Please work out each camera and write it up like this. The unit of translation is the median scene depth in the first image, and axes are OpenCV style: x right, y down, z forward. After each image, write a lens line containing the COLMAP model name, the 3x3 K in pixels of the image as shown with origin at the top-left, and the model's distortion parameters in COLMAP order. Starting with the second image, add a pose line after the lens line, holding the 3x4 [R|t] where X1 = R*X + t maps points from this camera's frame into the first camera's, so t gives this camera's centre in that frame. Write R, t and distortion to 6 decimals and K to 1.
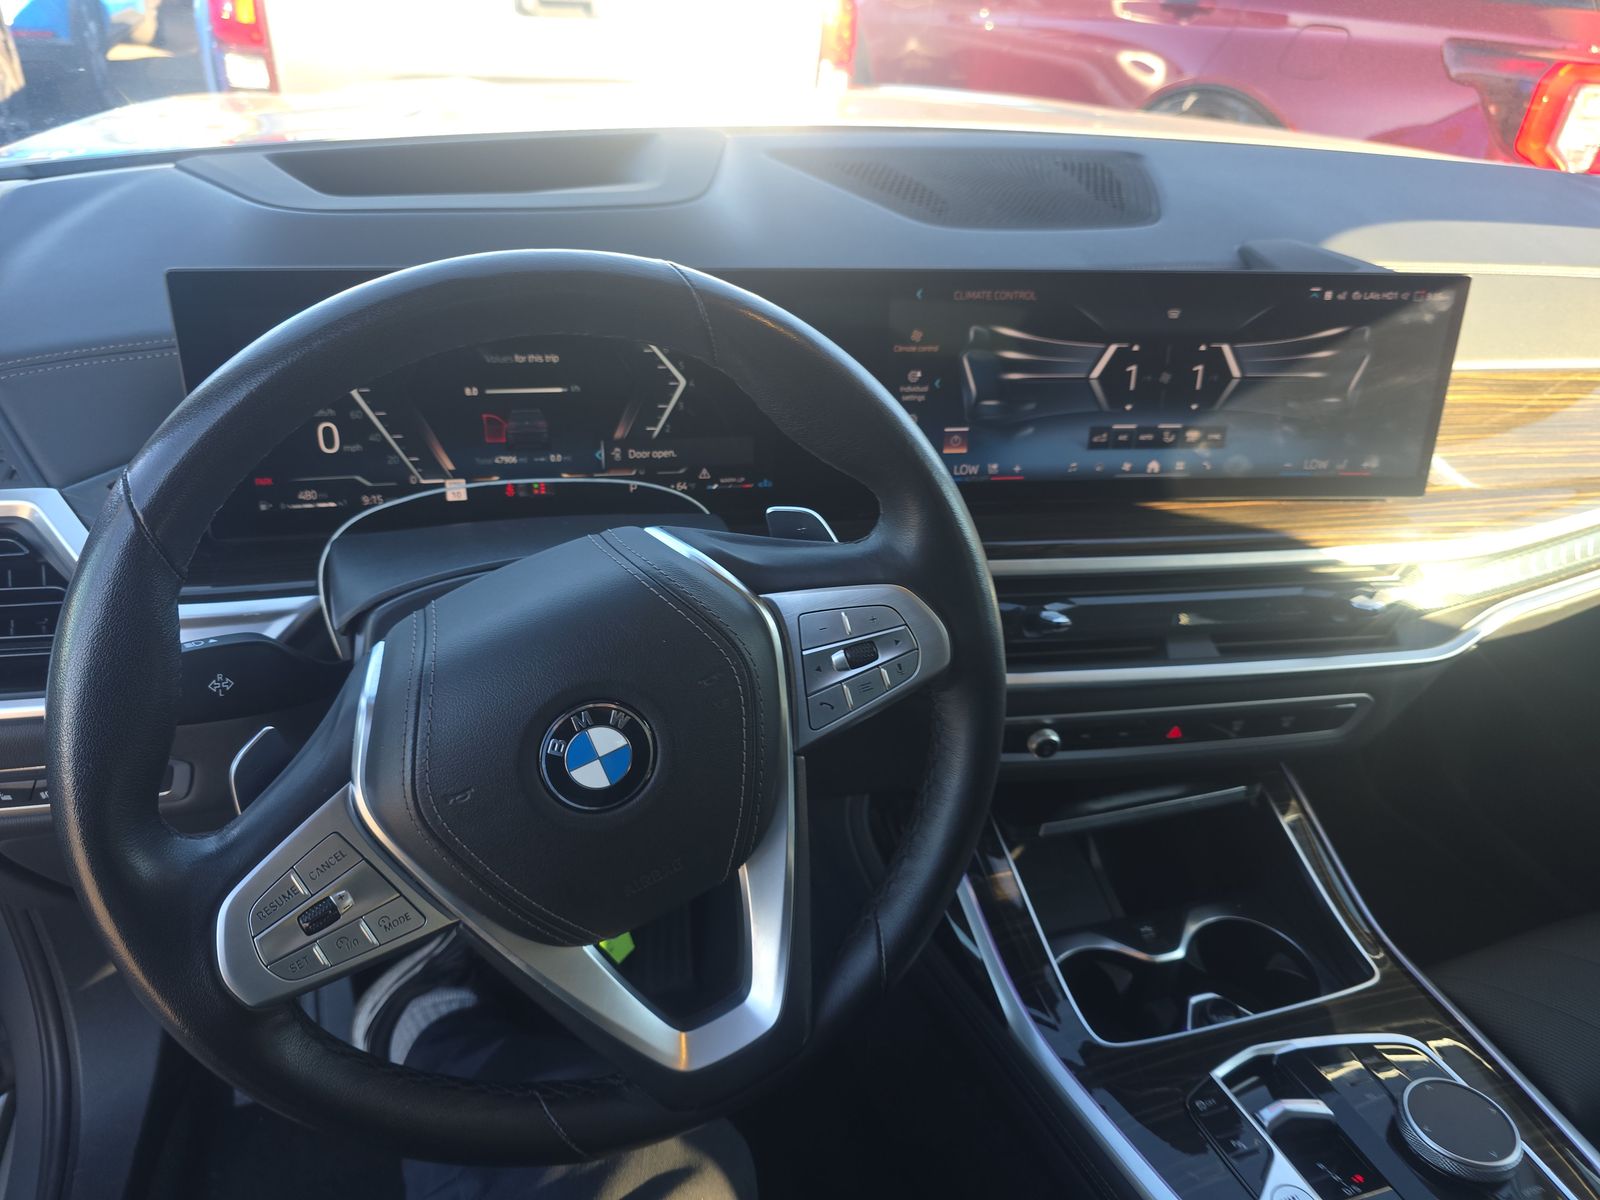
lens RADIAL K [[1189.1, 0, 807.4], [0, 1189.1, 606.1], [0, 0, 1]] dist [0.057099, -0.076753]
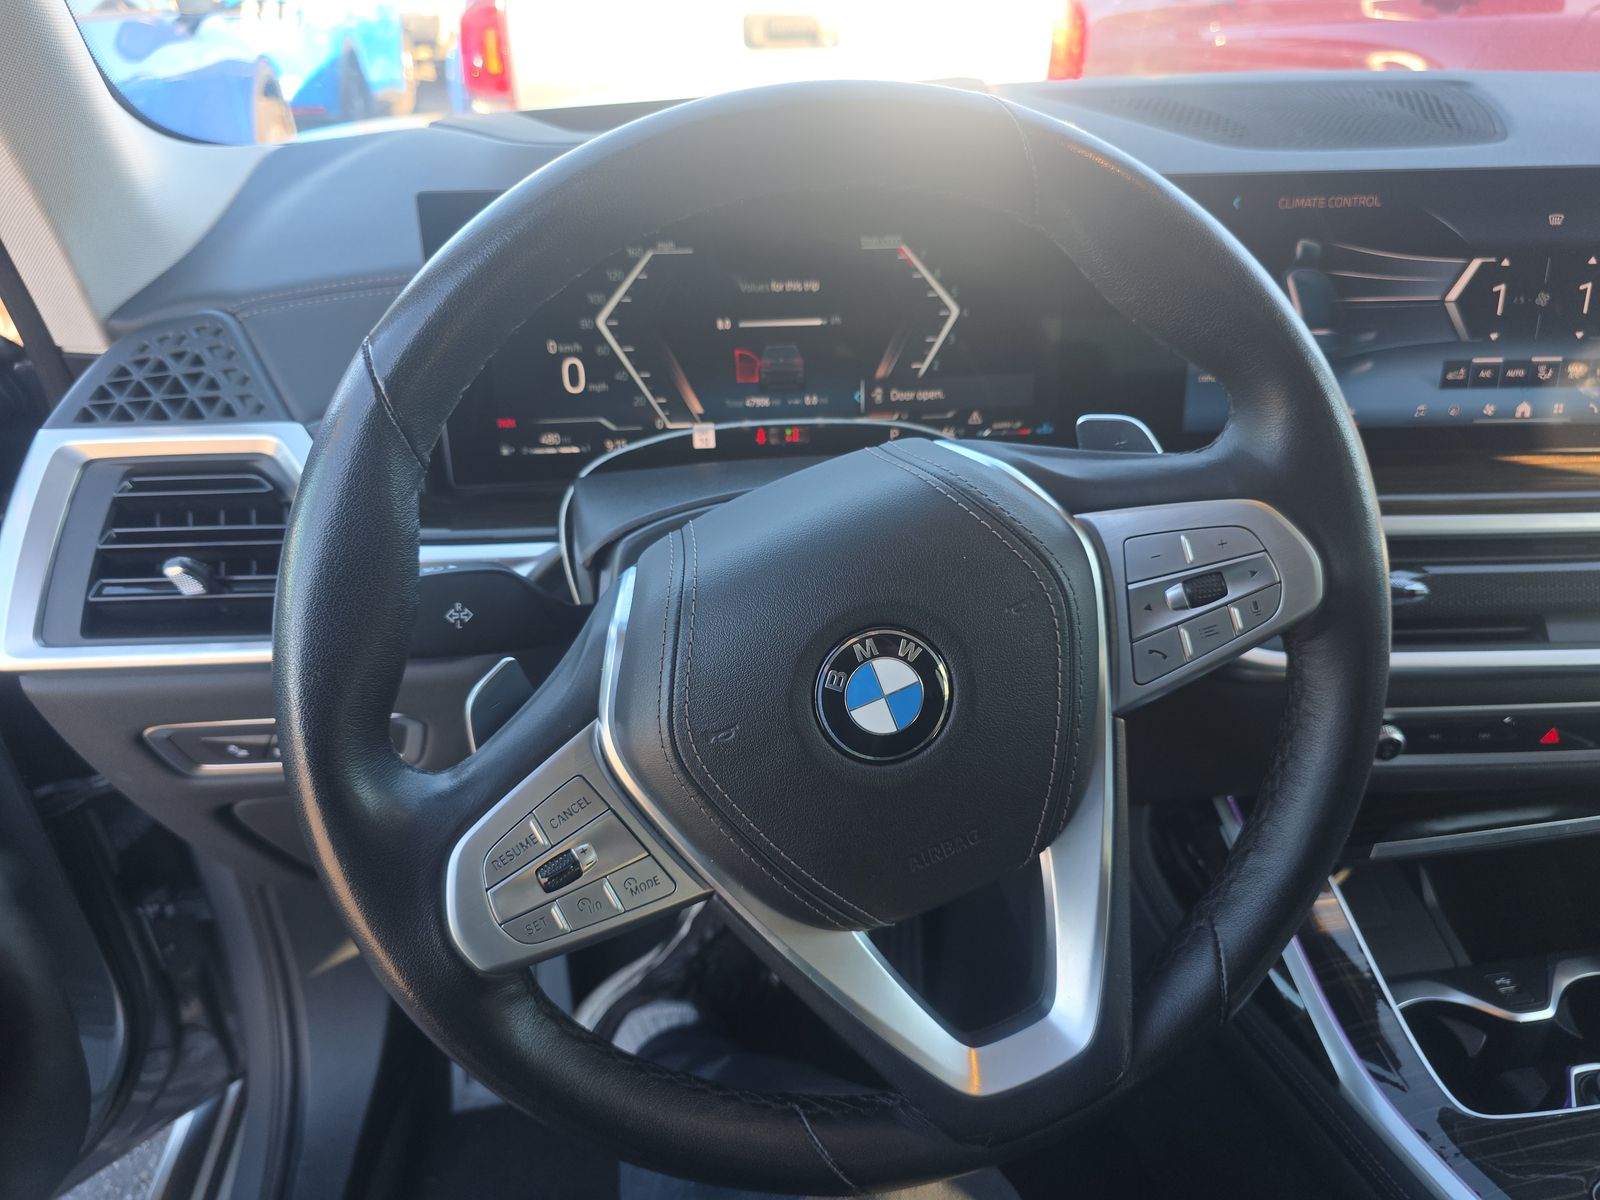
lens RADIAL K [[1189.1, 0, 807.4], [0, 1189.1, 606.1], [0, 0, 1]] dist [0.057099, -0.076753]
pose [[0.986105, 0.014253, -0.165510, -0.065486], [-0.021003, 0.999015, -0.039100, 0.069223], [0.164790, 0.042033, 0.985433, 0.126084]]
